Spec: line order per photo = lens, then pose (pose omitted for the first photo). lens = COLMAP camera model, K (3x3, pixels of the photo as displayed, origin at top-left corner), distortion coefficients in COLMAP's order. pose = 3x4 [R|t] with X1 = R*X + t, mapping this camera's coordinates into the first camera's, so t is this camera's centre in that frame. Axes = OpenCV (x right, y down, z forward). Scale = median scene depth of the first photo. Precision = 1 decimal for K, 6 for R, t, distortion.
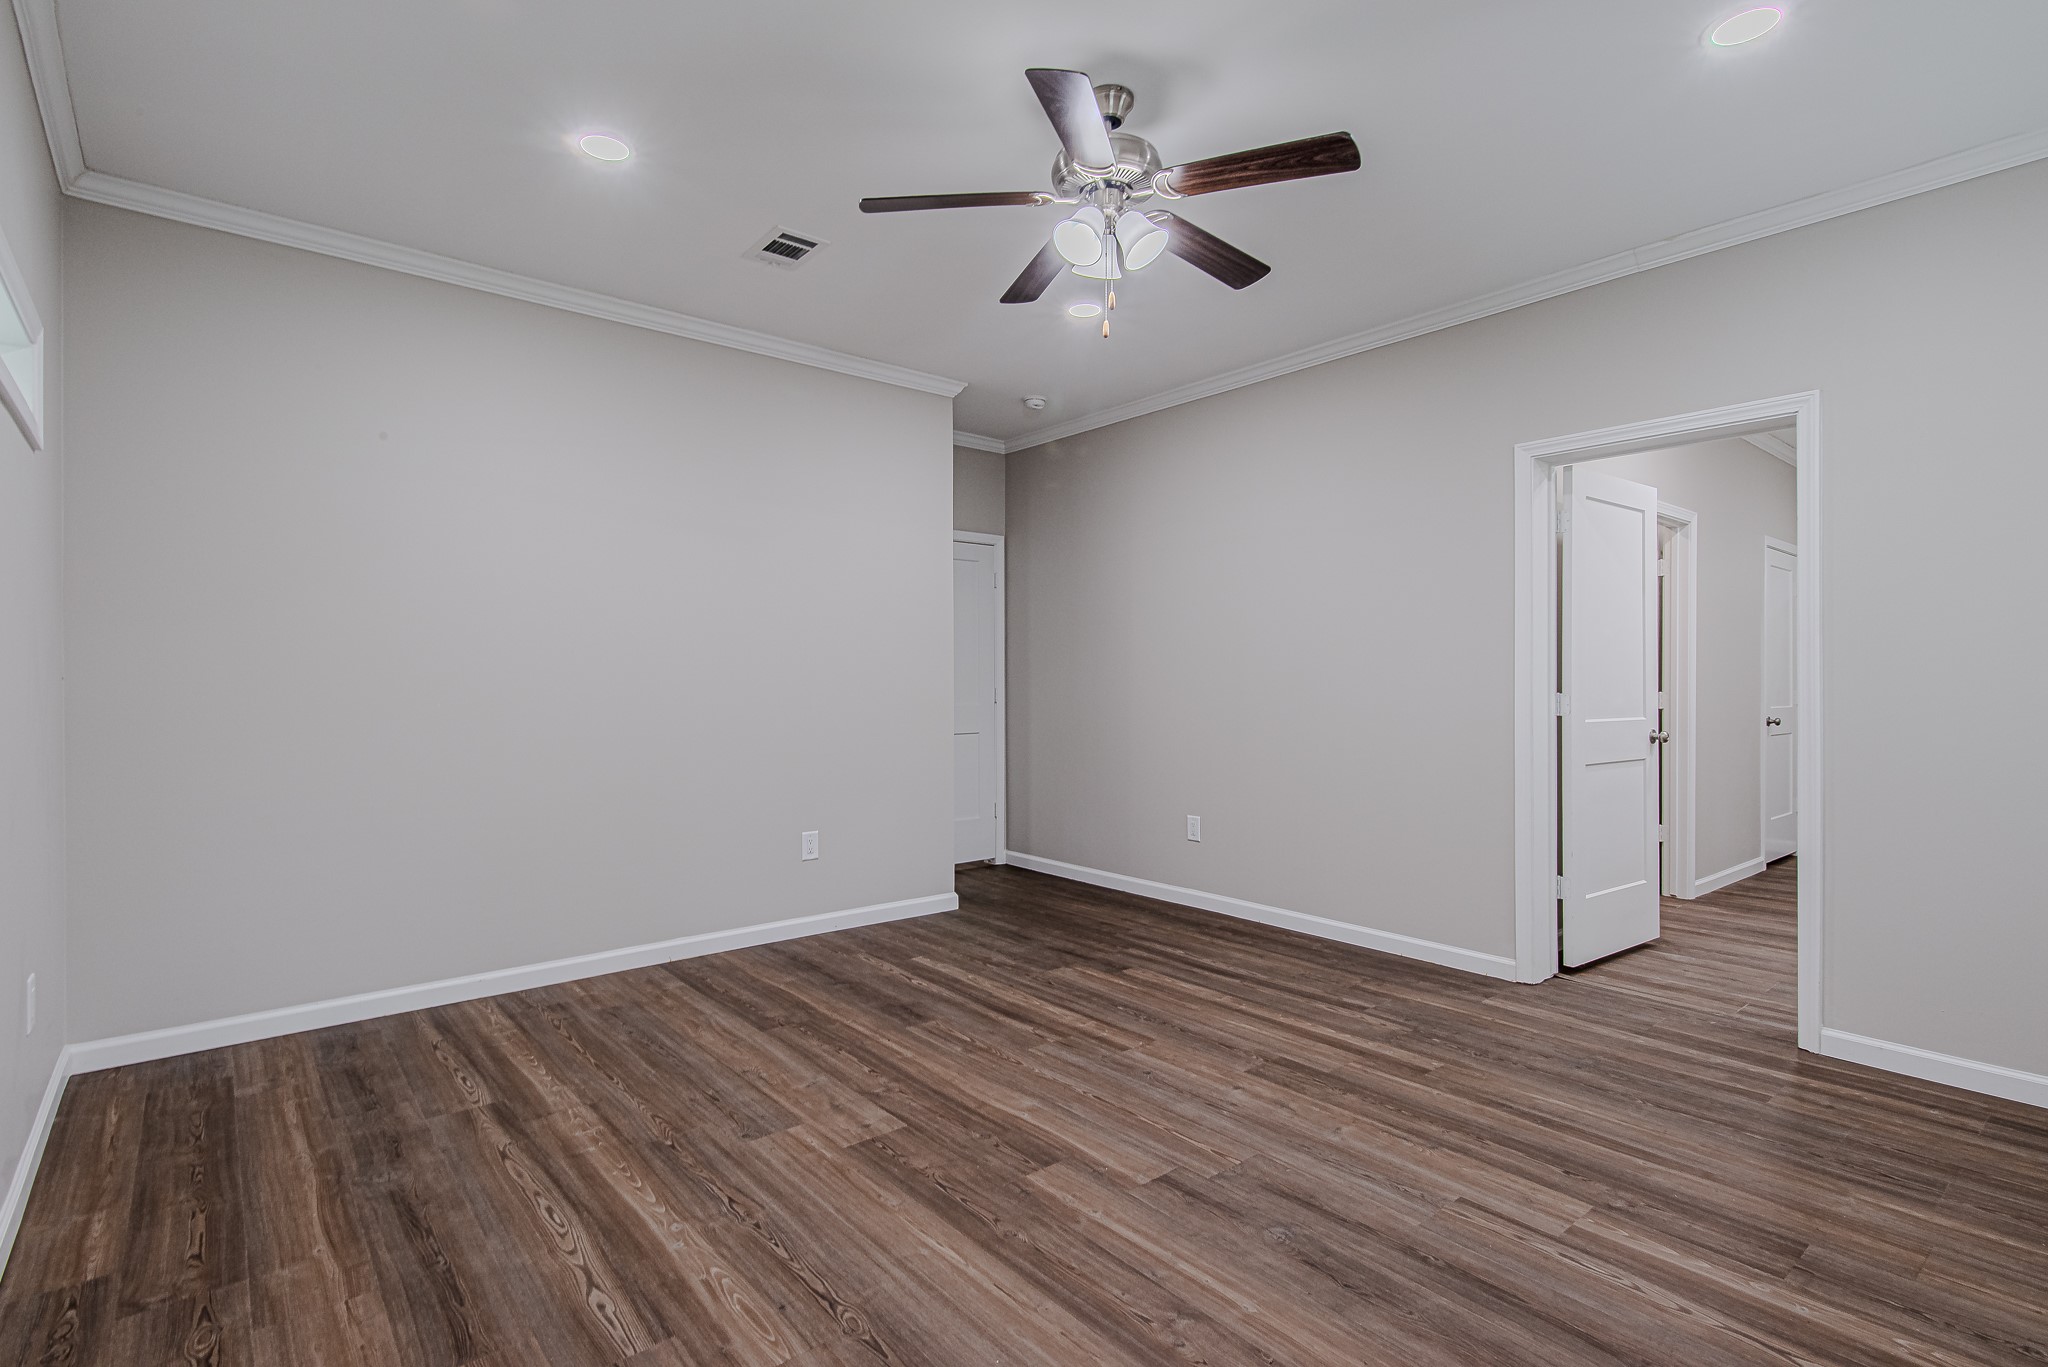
lens RADIAL K [[984.3, 0, 1016.7], [0, 984.3, 687.3], [0, 0, 1]] dist [0.009928, -0.001190]
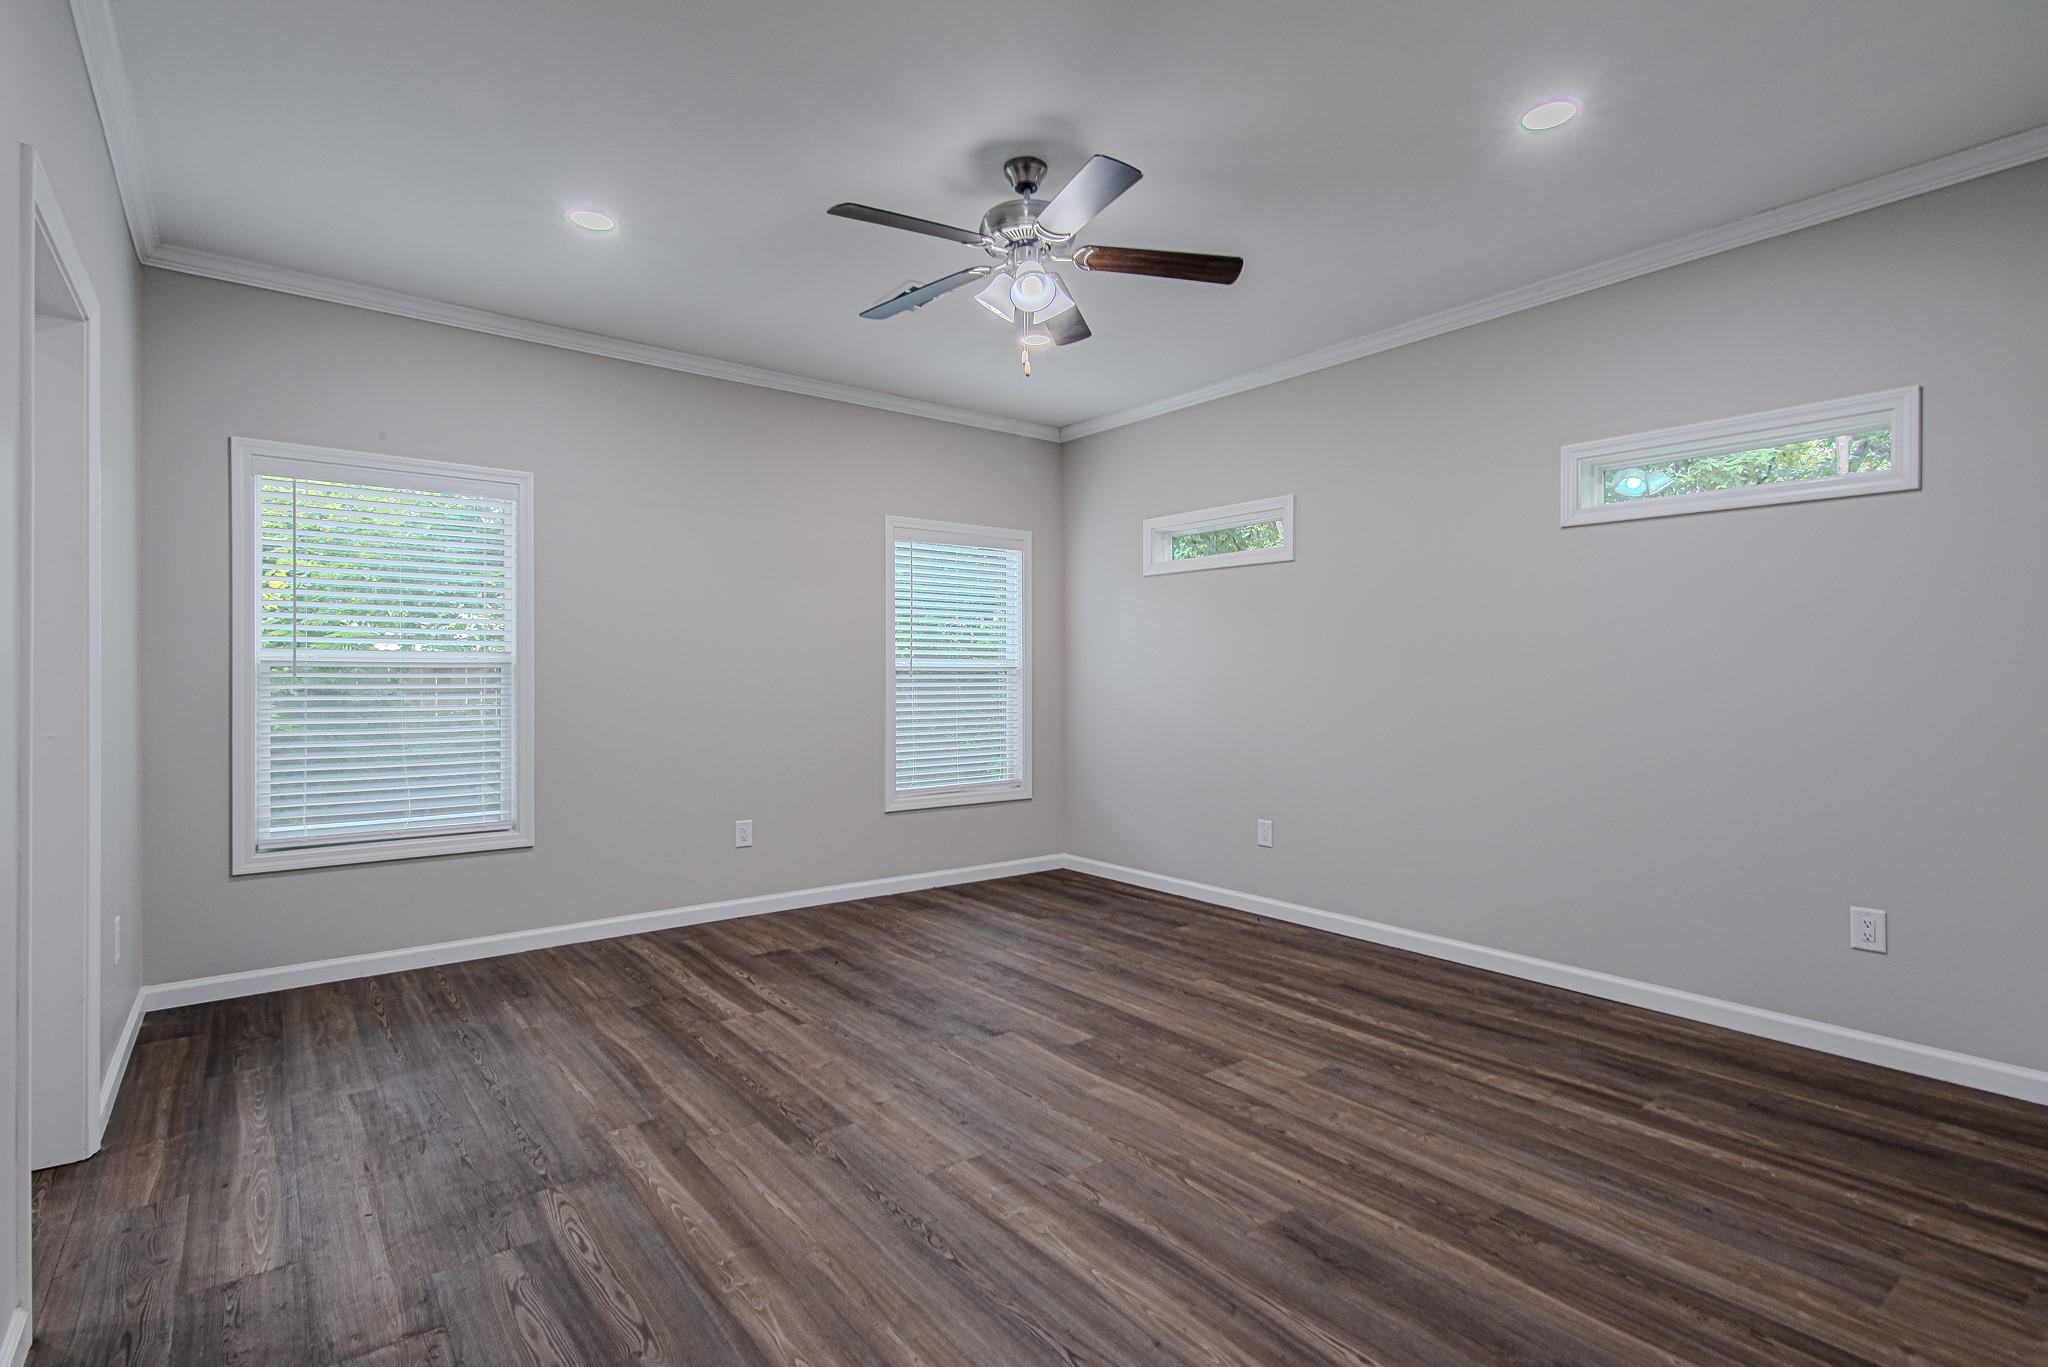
lens RADIAL K [[984.3, 0, 1016.7], [0, 984.3, 687.3], [0, 0, 1]] dist [0.009928, -0.001190]
pose [[-0.999524, -0.002350, 0.030759, 0.062956], [-0.001813, 0.999845, 0.017491, -0.014561], [-0.030795, 0.017427, -0.999374, 1.991532]]
